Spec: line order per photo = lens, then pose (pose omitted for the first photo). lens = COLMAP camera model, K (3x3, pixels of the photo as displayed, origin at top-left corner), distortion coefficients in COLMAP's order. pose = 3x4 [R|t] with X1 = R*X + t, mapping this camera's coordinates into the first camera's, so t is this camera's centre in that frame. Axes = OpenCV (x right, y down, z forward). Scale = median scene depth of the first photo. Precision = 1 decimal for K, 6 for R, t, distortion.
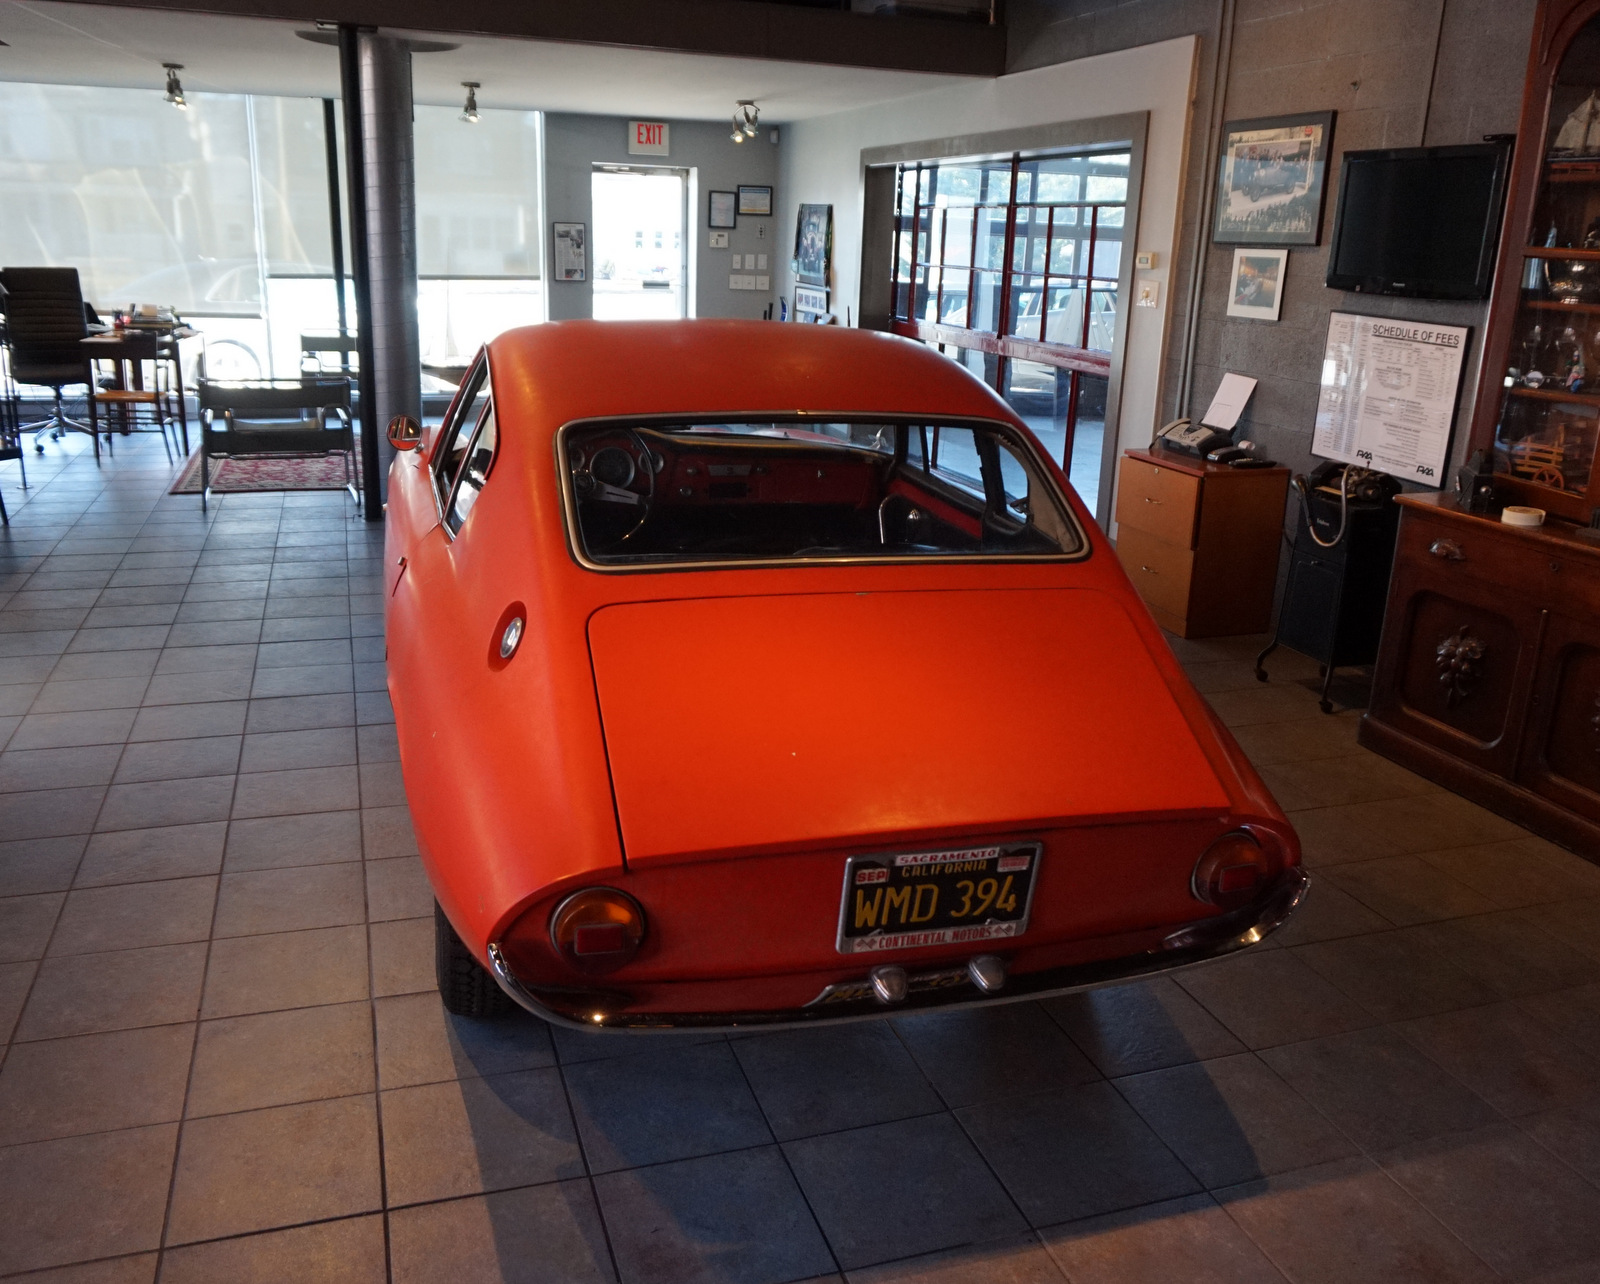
lens RADIAL K [[1347.9, 0, 804.6], [0, 1347.9, 665.7], [0, 0, 1]] dist [-0.040287, 0.019486]
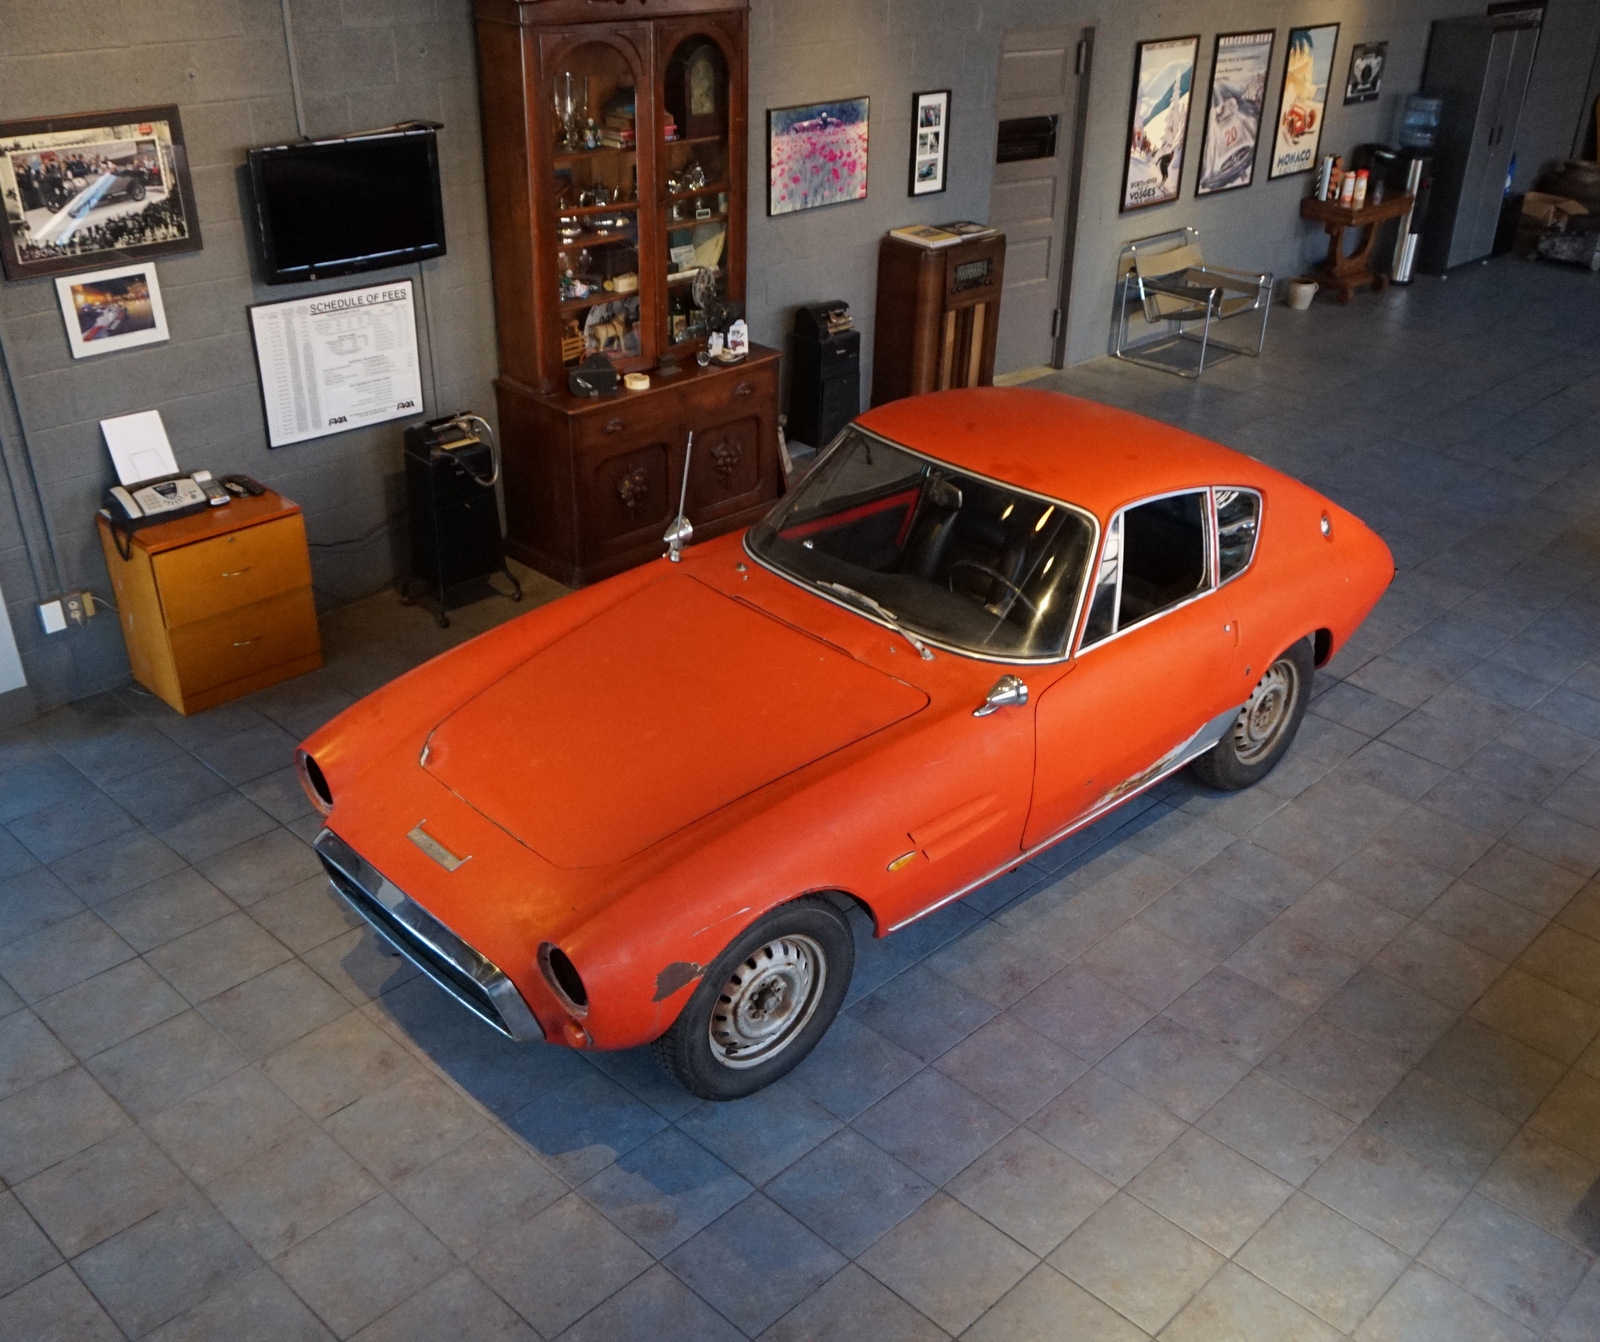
lens RADIAL K [[1577.5, 0, 880.4], [0, 1577.5, 783.7], [0, 0, 1]] dist [-0.035079, 0.015770]
pose [[-0.479468, -0.509892, 0.714227, -0.816586], [0.211343, 0.722832, 0.657912, -0.663901], [-0.851730, 0.466395, -0.238813, 1.033576]]
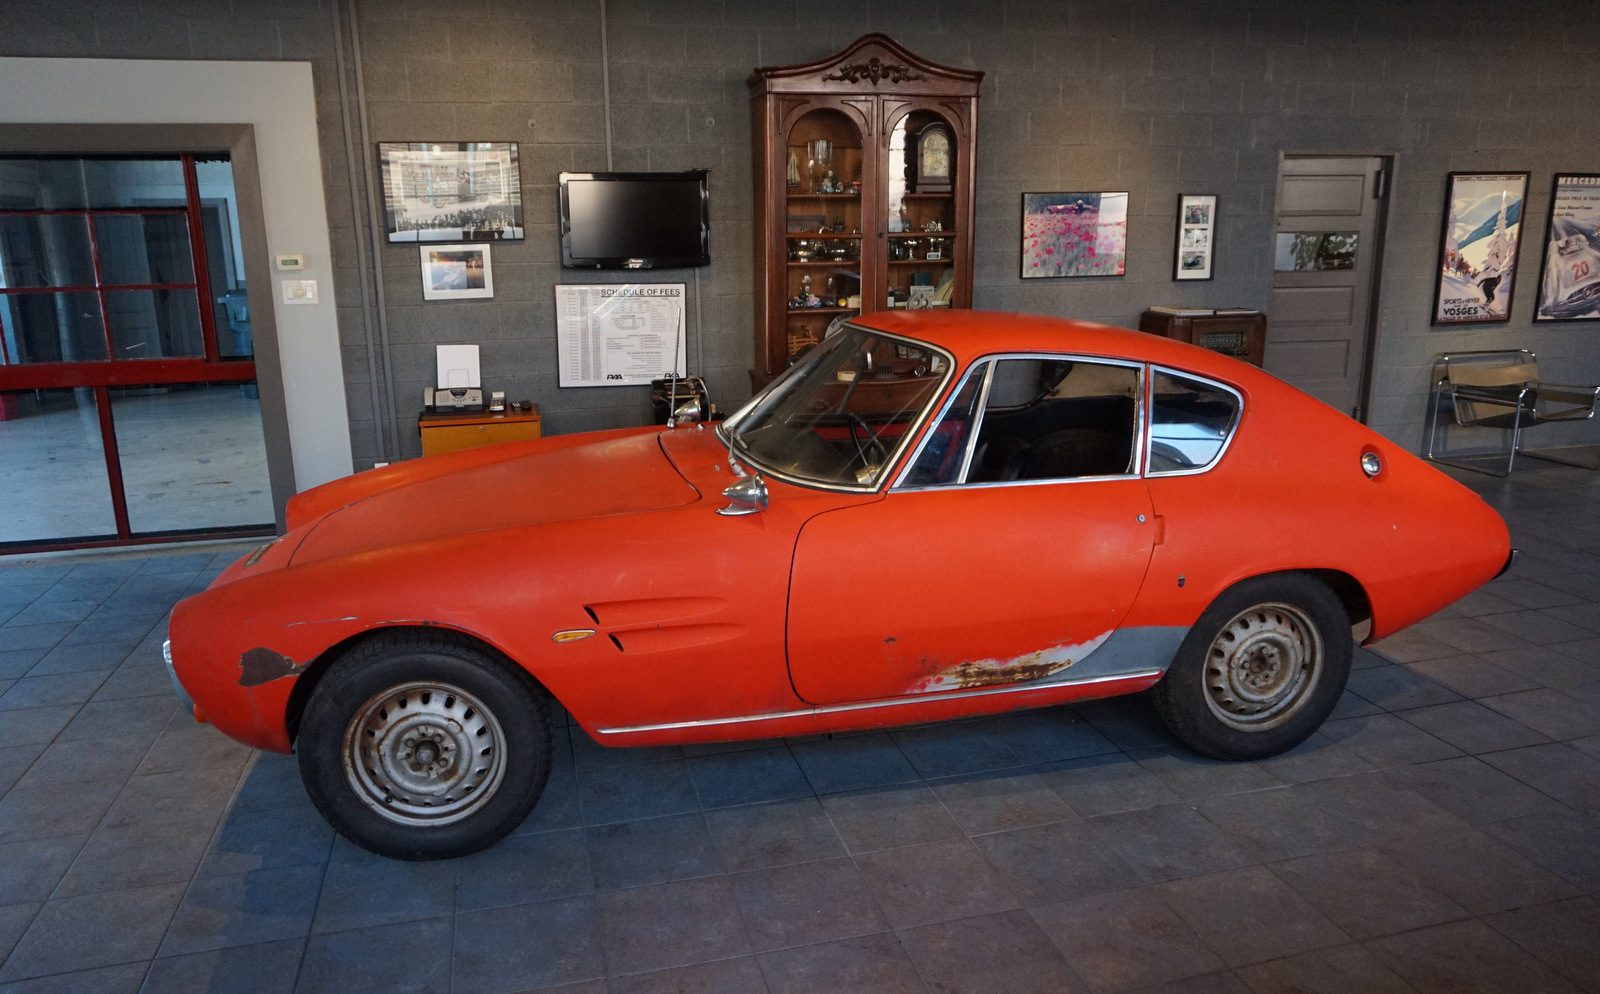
lens RADIAL K [[1099.4, 0, 780.2], [0, 1099.4, 510.4], [0, 0, 1]] dist [-0.040531, 0.029505]
pose [[0.077673, -0.279126, 0.957108, -0.736015], [0.319317, 0.916401, 0.241341, -0.248269], [-0.944459, 0.286875, 0.160310, 0.657701]]
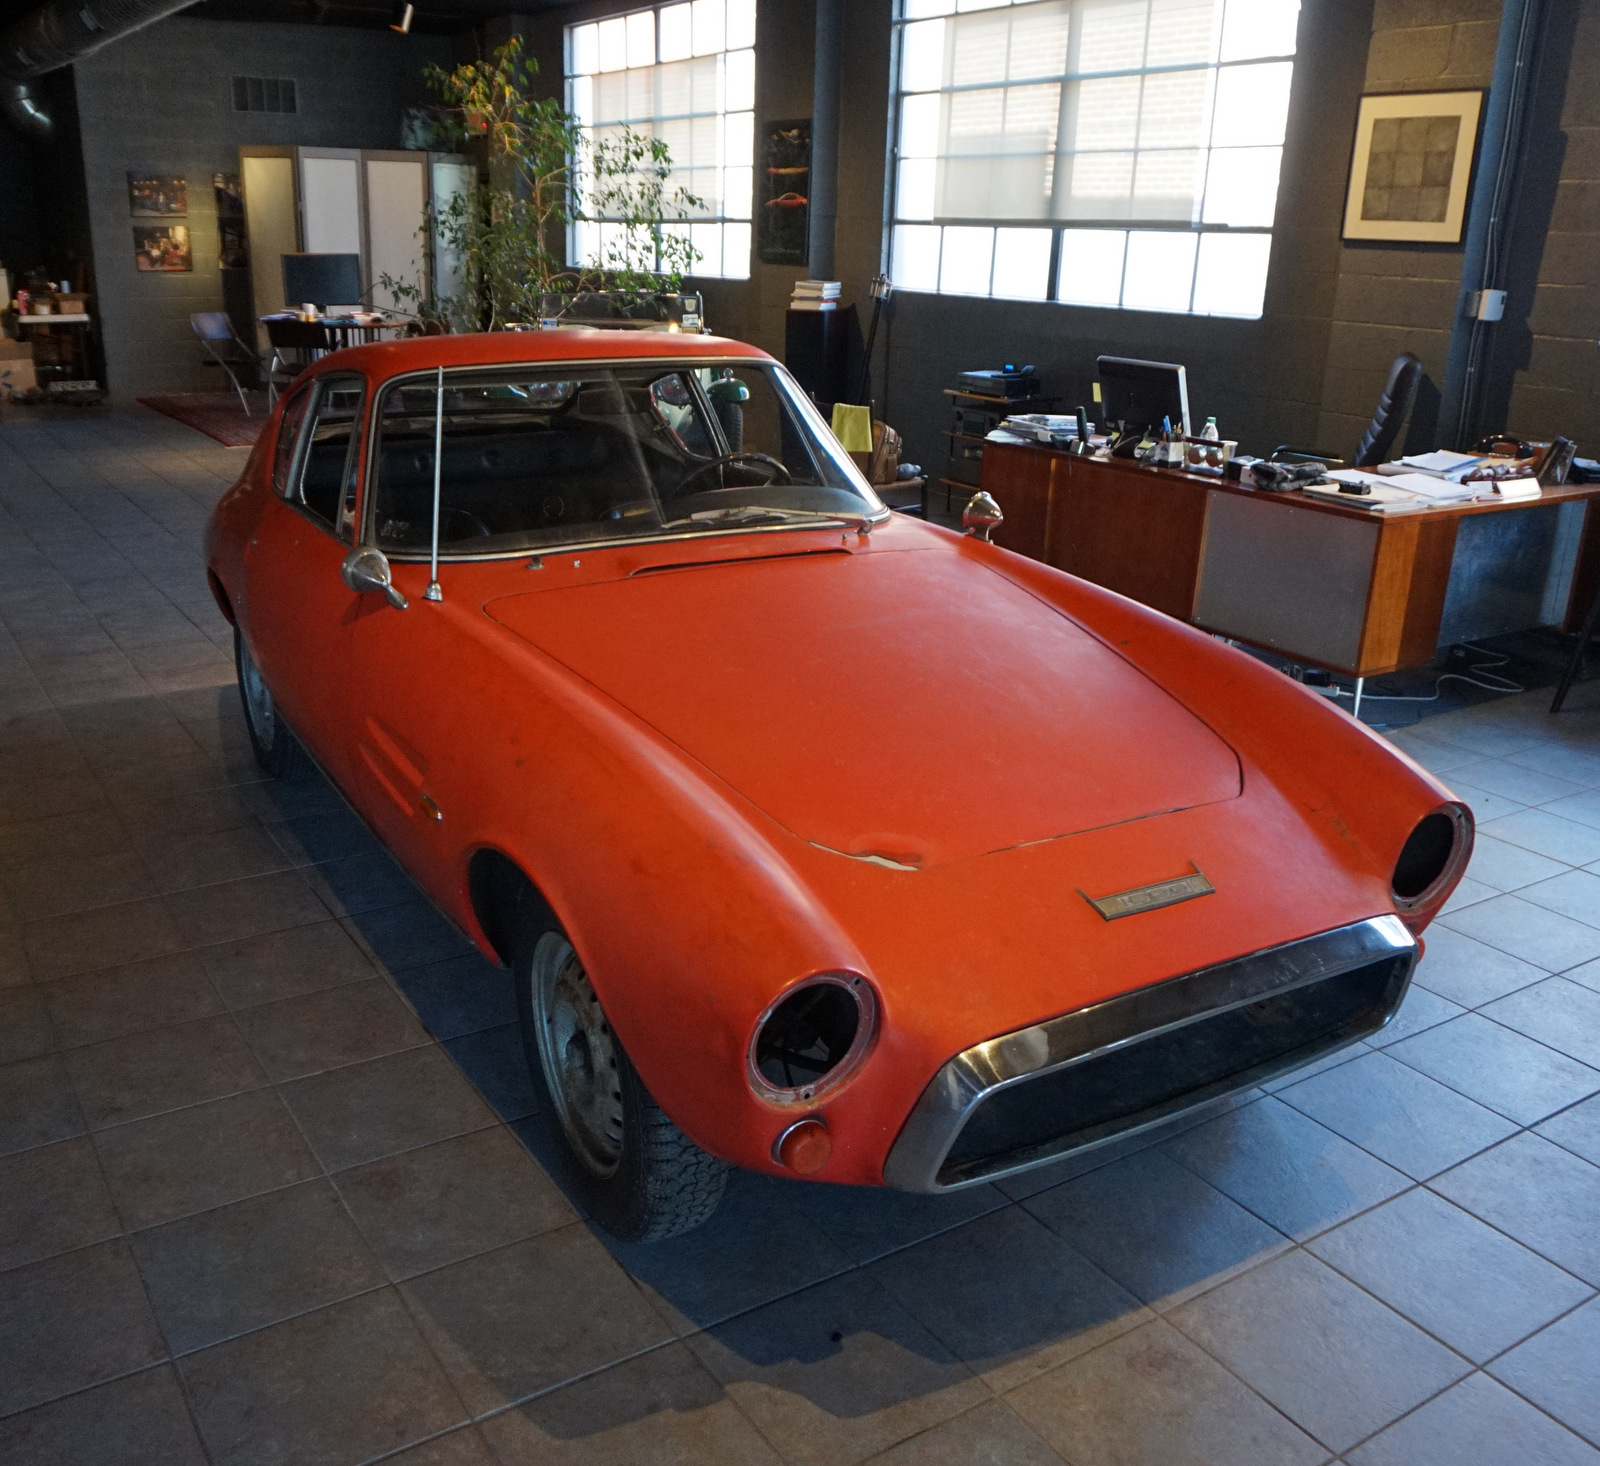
lens RADIAL K [[1511.1, 0, 733.6], [0, 1511.1, 728.7], [0, 0, 1]] dist [-0.065083, 0.075545]
pose [[-0.972378, 0.020499, -0.232510, 0.051713], [-0.120354, 0.809466, 0.574699, -0.437631], [0.199990, 0.586809, -0.784640, 1.334116]]
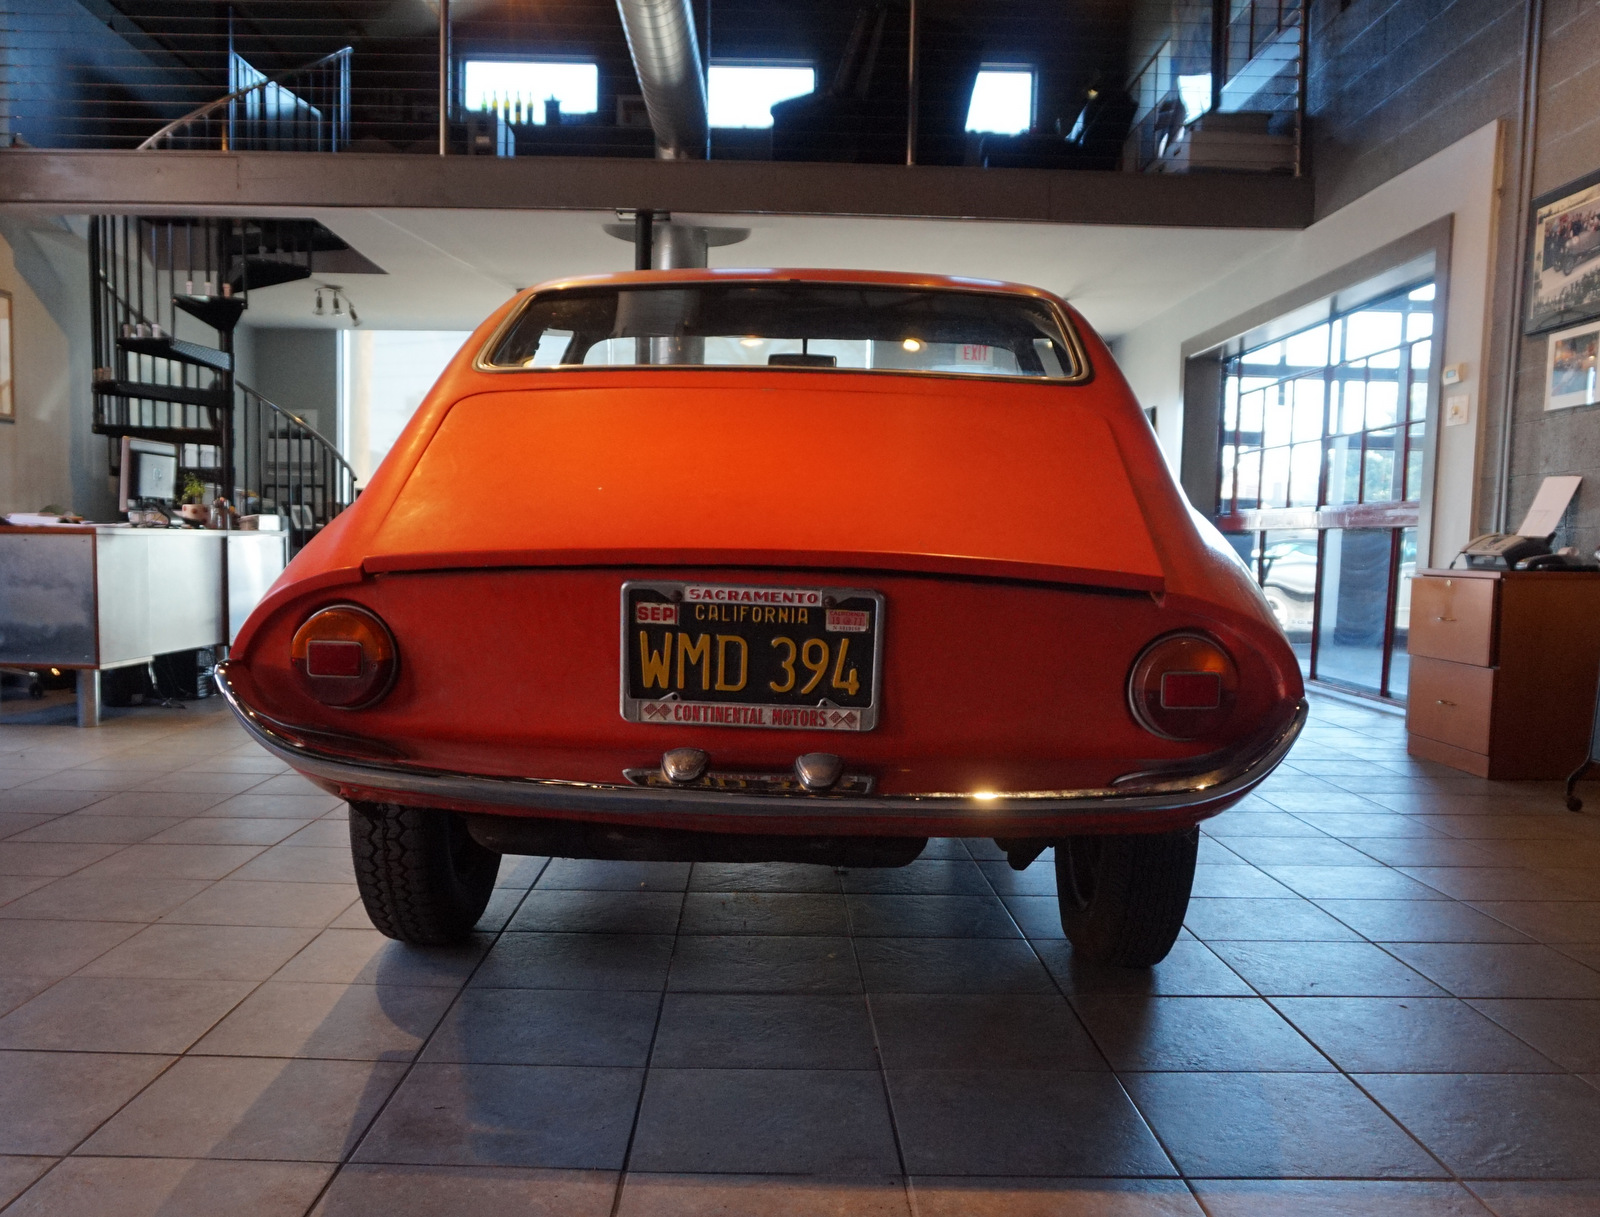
lens RADIAL K [[1392.0, 0, 775.5], [0, 1392.0, 684.6], [0, 0, 1]] dist [-0.062559, 0.074771]
pose [[0.950707, 0.016152, -0.309670, 0.139516], [-0.081174, 0.976782, -0.198259, 0.132068], [0.299278, 0.213624, 0.929945, 0.092140]]
